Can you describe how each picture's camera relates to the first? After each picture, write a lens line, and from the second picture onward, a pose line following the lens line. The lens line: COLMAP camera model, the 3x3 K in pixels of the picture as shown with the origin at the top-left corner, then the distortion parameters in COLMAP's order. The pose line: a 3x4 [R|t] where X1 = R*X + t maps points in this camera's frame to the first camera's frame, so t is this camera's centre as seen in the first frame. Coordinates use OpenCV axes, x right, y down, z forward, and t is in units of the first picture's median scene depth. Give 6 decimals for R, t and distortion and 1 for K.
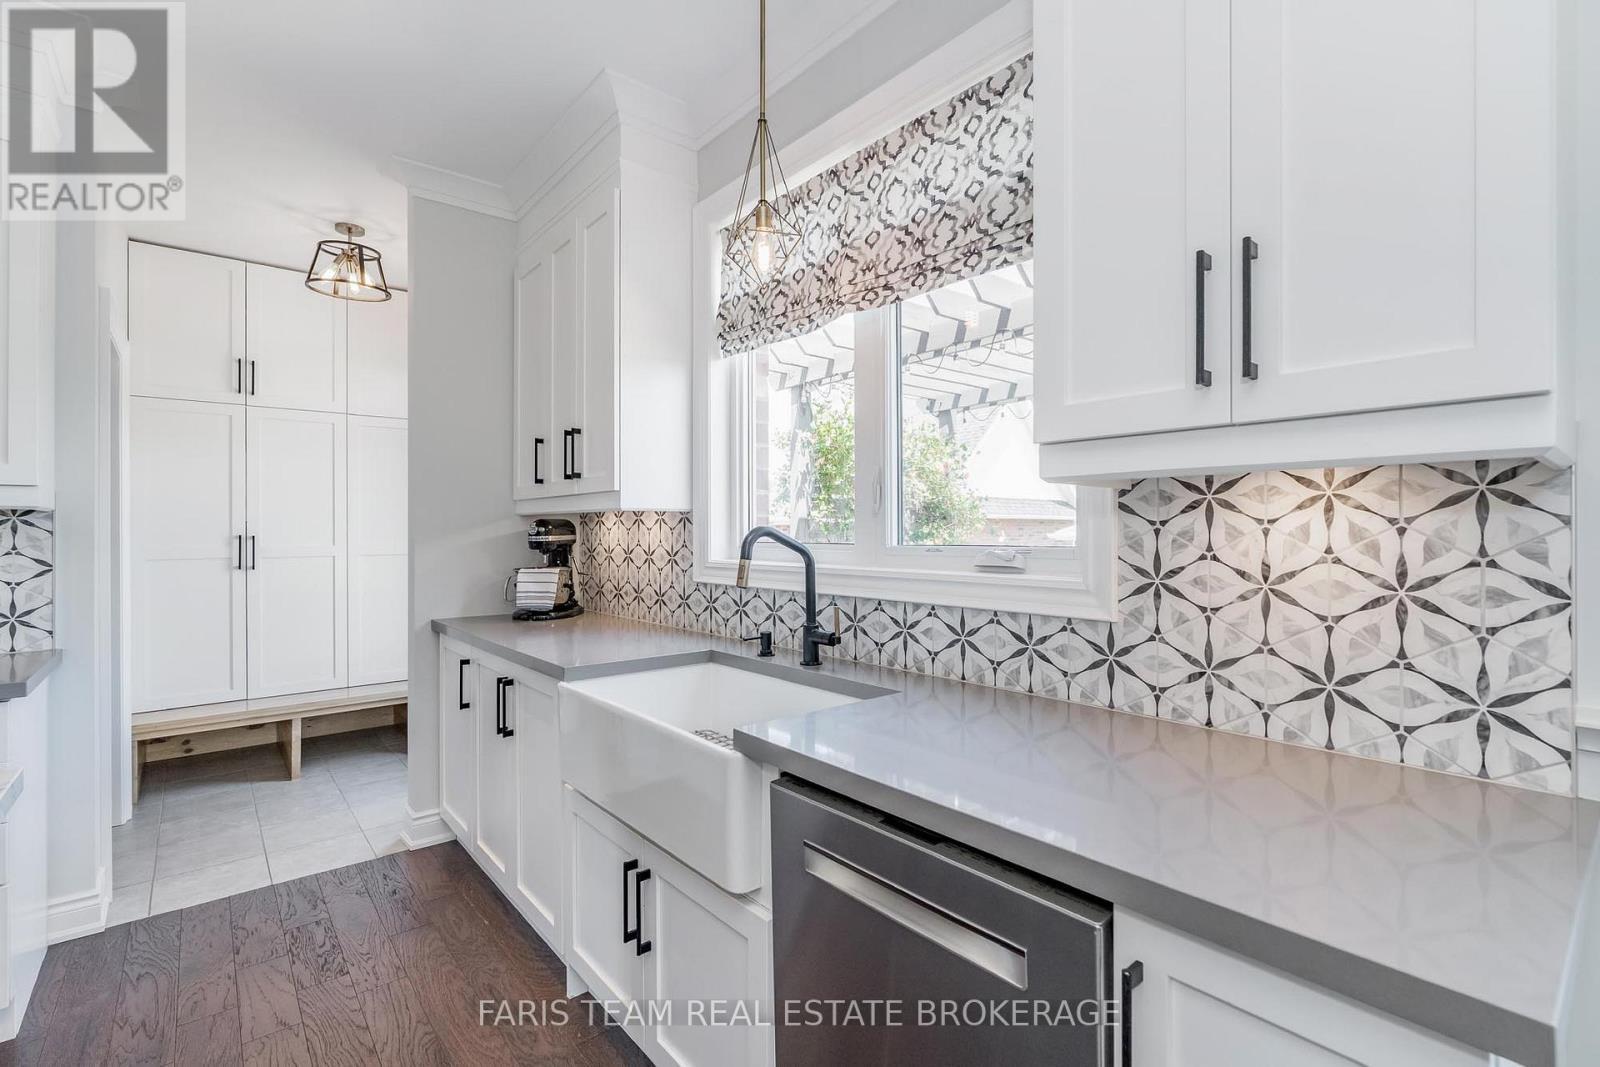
lens RADIAL K [[732.6, 0, 812.2], [0, 732.6, 525.7], [0, 0, 1]] dist [-0.008009, 0.004320]
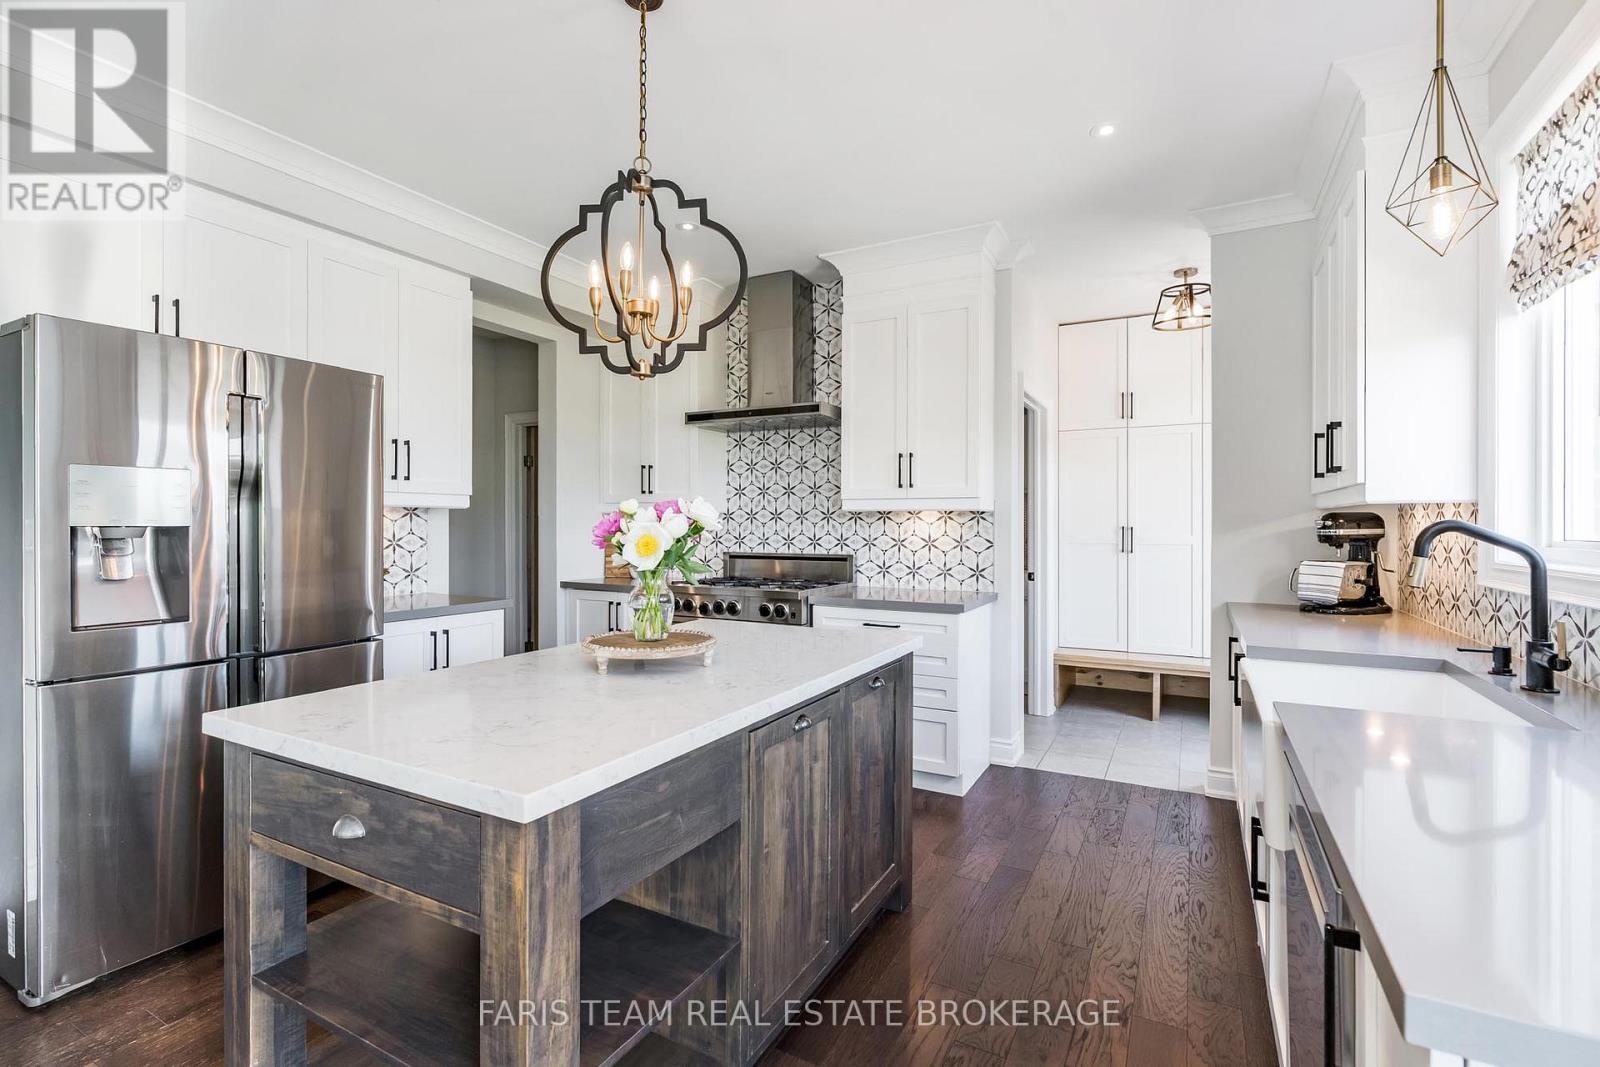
lens RADIAL K [[732.6, 0, 794.6], [0, 732.6, 523.5], [0, 0, 1]] dist [-0.008009, 0.004320]
pose [[0.360820, 0.003057, -0.932631, 0.446677], [0.004311, 0.999978, 0.004946, -0.003543], [0.932626, -0.005805, 0.360799, -0.059638]]
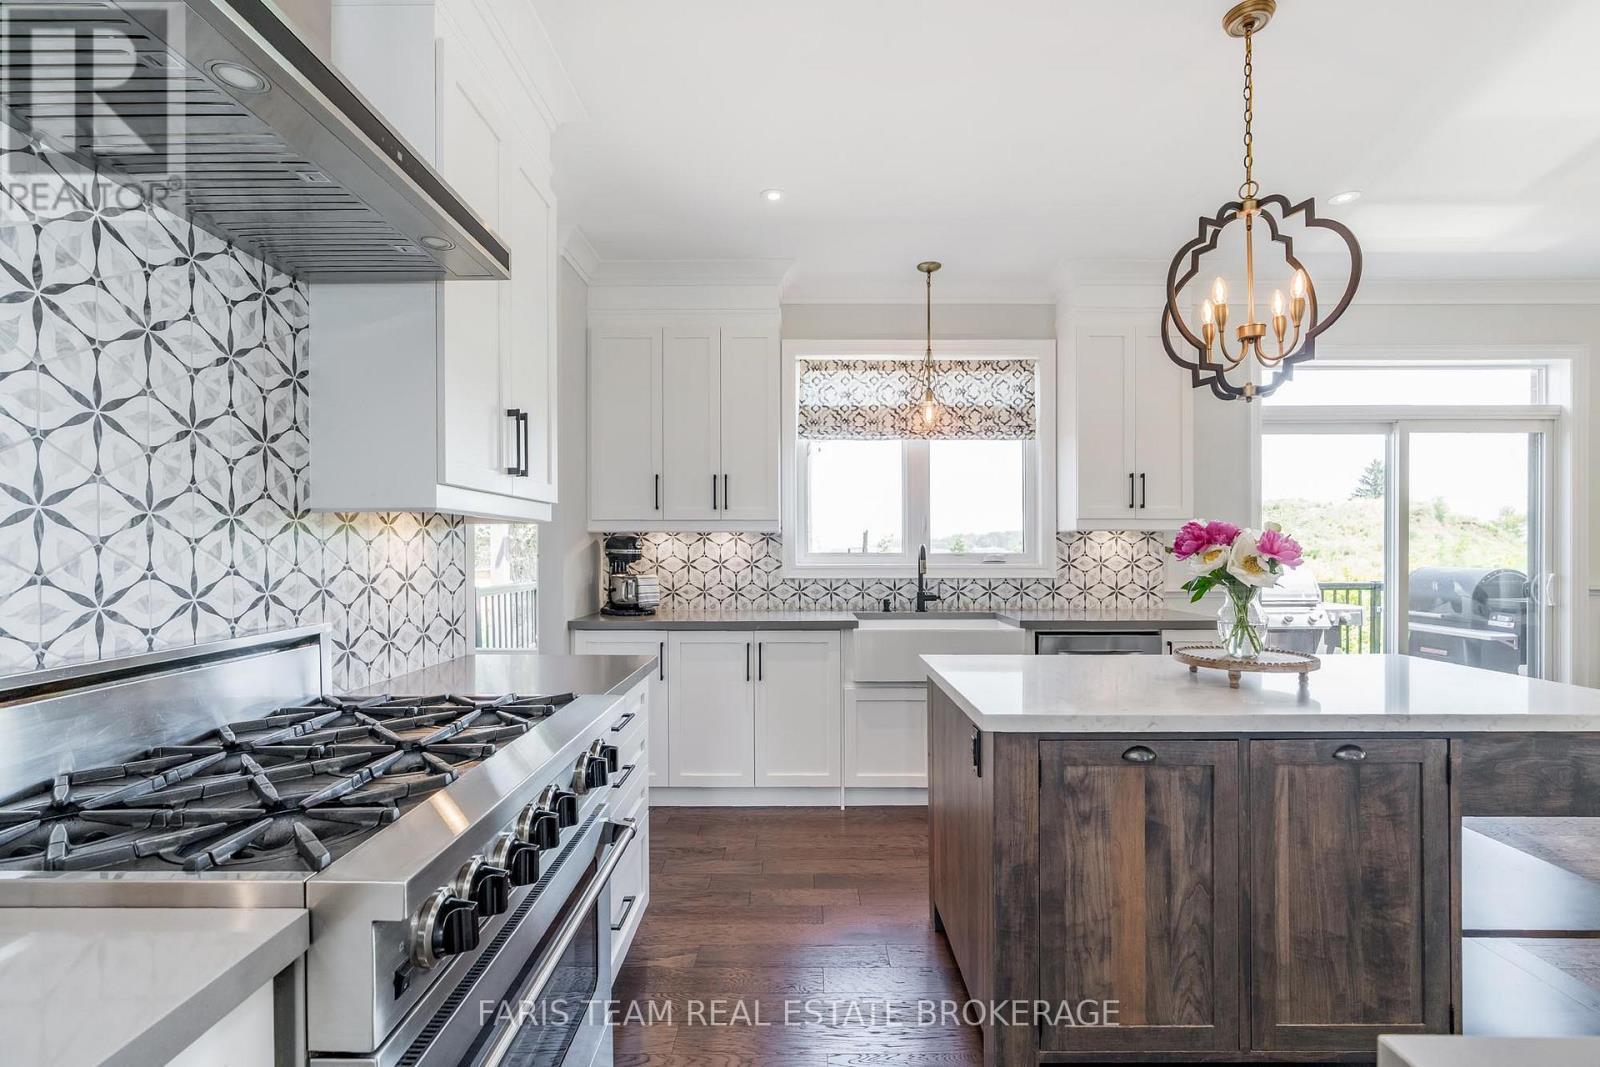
lens RADIAL K [[732.6, 0, 806.3], [0, 732.6, 550.8], [0, 0, 1]] dist [-0.008009, 0.004320]
pose [[0.638265, 0.000017, 0.769817, -1.759106], [-0.007310, 0.999955, 0.006038, 0.009466], [-0.769782, -0.009481, 0.638236, -0.061604]]
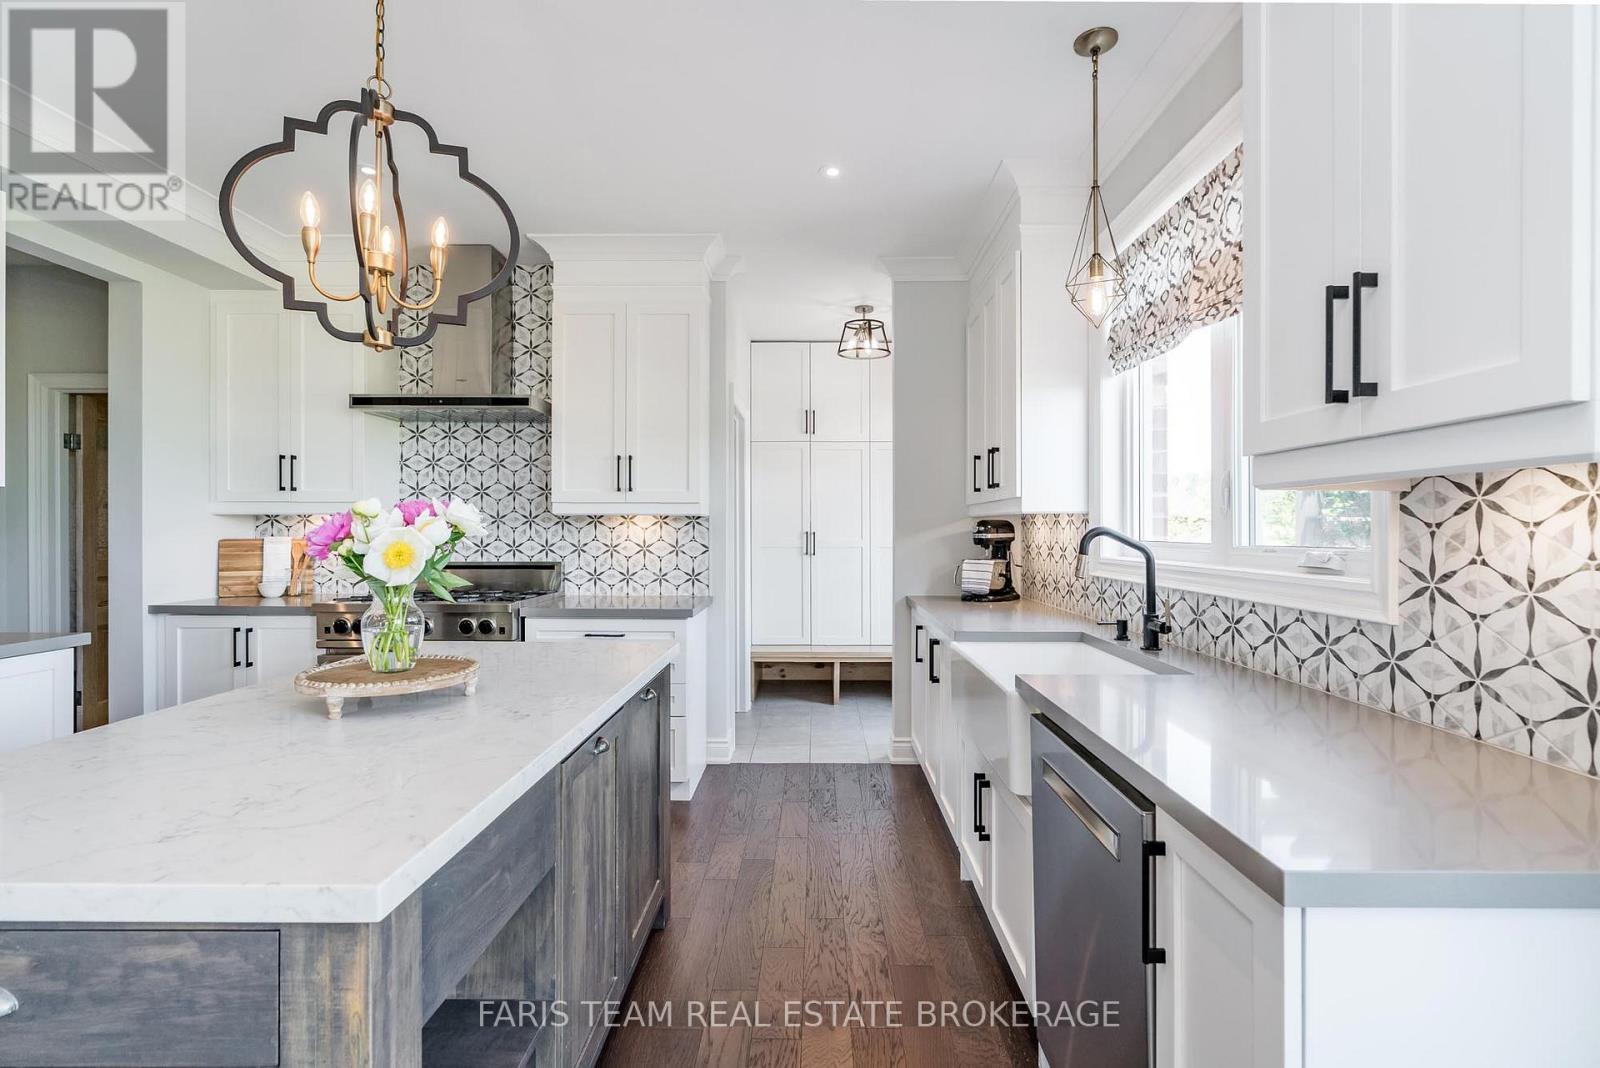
lens RADIAL K [[732.6, 0, 810.1], [0, 732.6, 525.9], [0, 0, 1]] dist [-0.008009, 0.004320]
pose [[0.756180, 0.001682, -0.654362, 0.333533], [0.000092, 0.999996, 0.002677, -0.003981], [0.654364, -0.002085, 0.756177, -0.191787]]
